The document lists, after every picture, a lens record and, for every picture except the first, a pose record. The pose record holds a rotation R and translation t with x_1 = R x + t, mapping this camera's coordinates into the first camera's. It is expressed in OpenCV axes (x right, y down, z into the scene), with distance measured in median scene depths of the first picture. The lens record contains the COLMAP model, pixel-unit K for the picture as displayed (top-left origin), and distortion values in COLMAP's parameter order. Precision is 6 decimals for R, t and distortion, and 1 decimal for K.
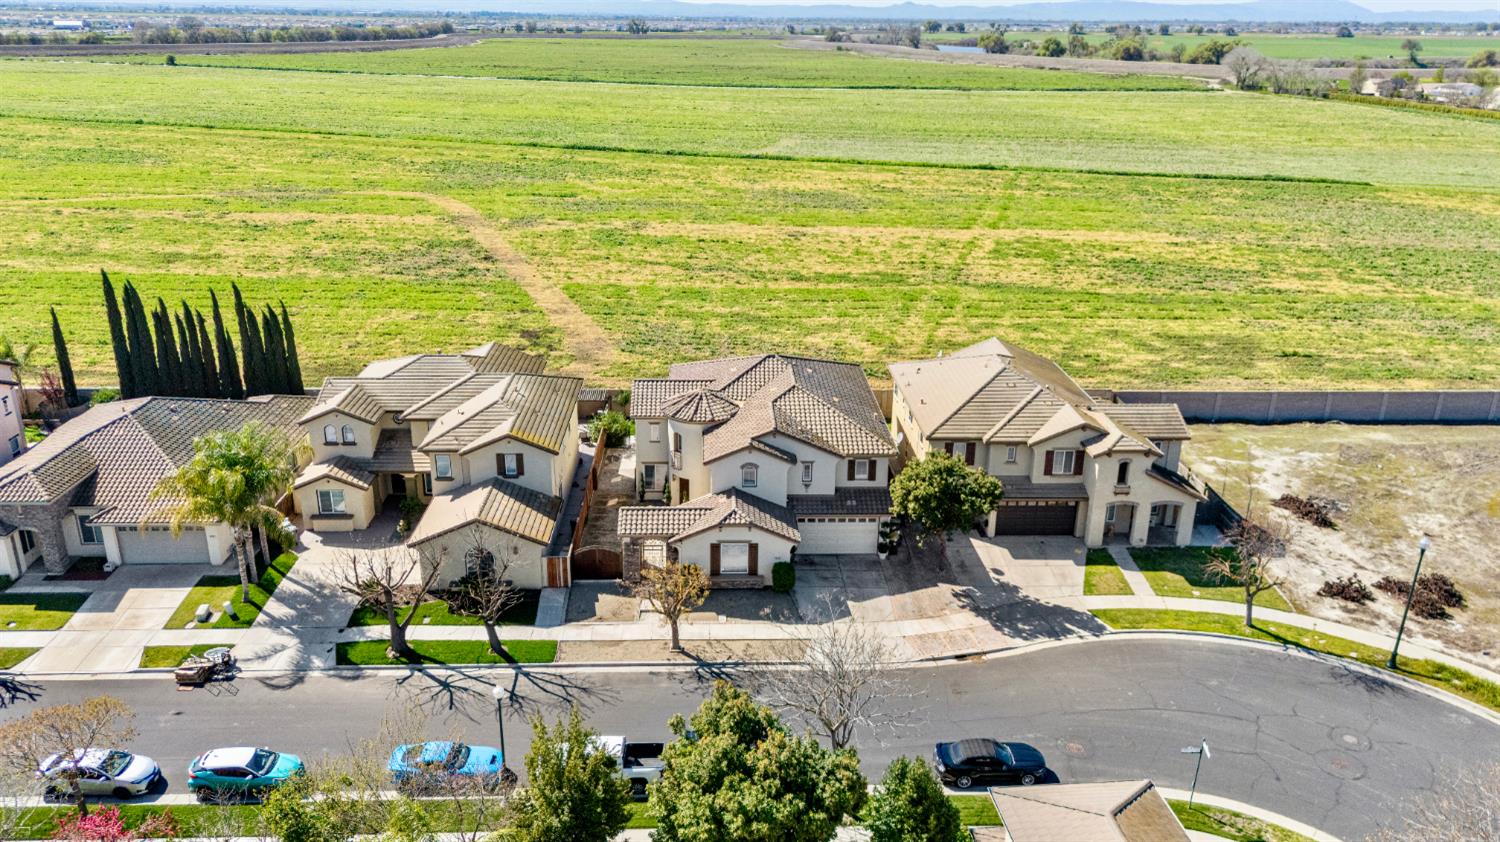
lens RADIAL K [[1098.7, 0, 746.4], [0, 1098.7, 426.6], [0, 0, 1]] dist [0.056579, -0.054173]
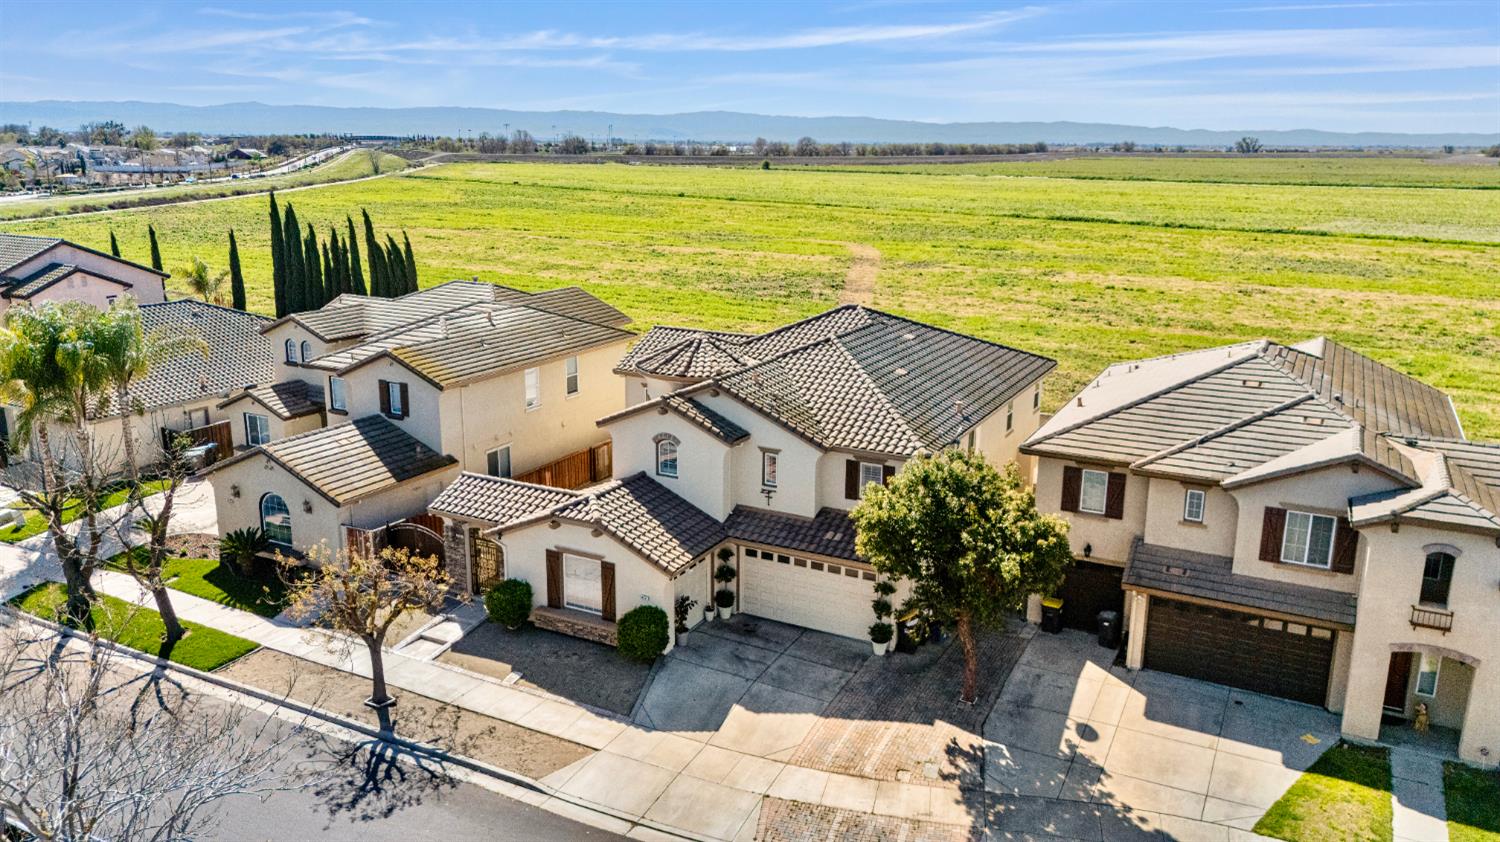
lens RADIAL K [[1098.7, 0, 747.4], [0, 1098.7, 426.2], [0, 0, 1]] dist [0.056579, -0.054173]
pose [[0.868921, 0.120128, -0.480151, 0.303357], [-0.171275, 0.983143, -0.063983, 0.056220], [0.464371, 0.137834, 0.874849, 0.483652]]
